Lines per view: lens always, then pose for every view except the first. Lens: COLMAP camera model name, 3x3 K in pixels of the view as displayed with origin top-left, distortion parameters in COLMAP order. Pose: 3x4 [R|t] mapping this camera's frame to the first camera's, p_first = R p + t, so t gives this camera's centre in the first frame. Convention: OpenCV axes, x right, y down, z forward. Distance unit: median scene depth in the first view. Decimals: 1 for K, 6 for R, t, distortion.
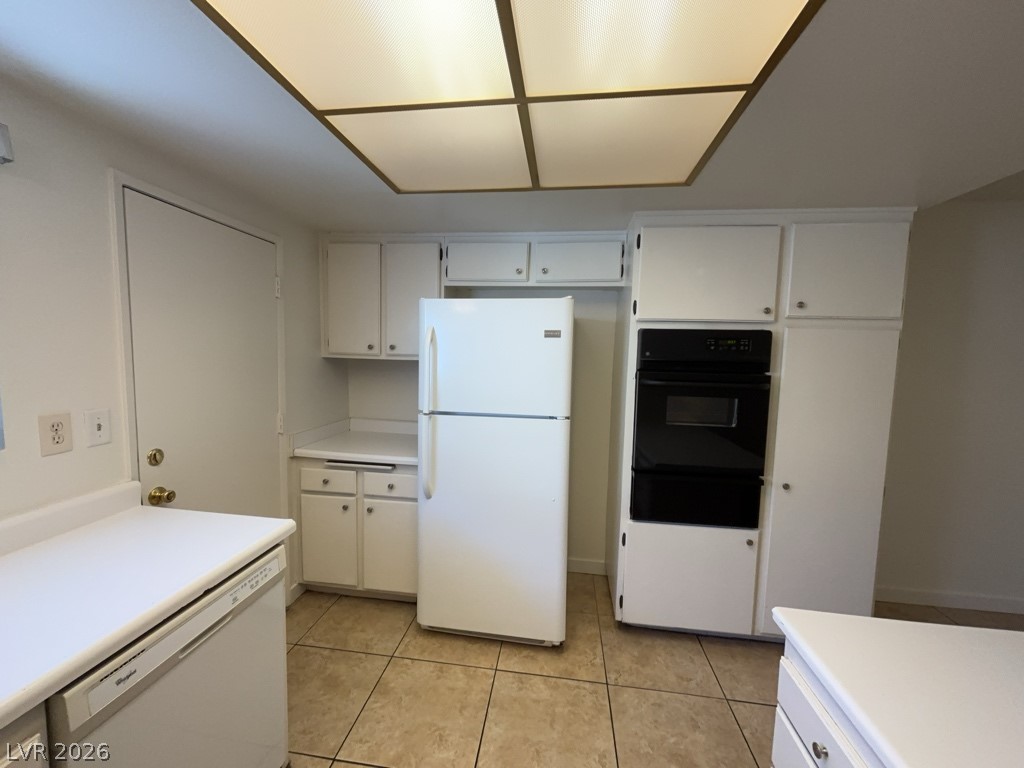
lens RADIAL K [[410.9, 0, 509.3], [0, 410.9, 383.8], [0, 0, 1]] dist [0.001233, 0.000543]
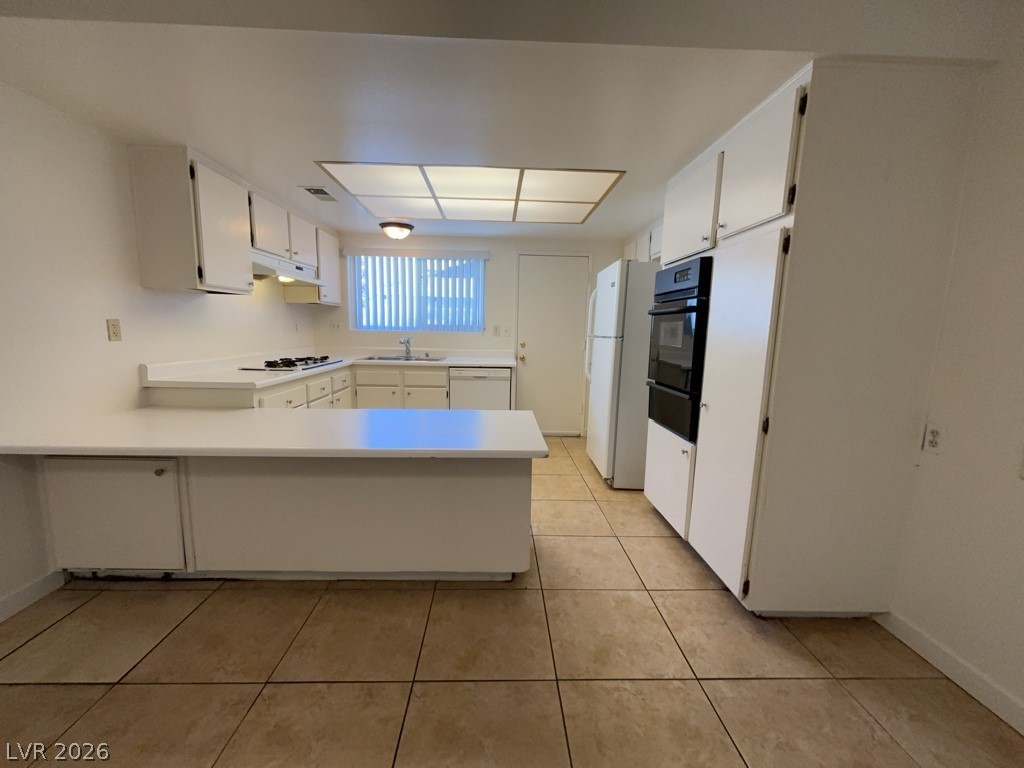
lens RADIAL K [[410.9, 0, 509.3], [0, 410.9, 383.8], [0, 0, 1]] dist [0.001233, 0.000543]
pose [[0.164912, 0.111022, -0.980040, 1.946753], [-0.094292, 0.990868, 0.096383, 0.173475], [0.981791, 0.076515, 0.173875, 0.397882]]
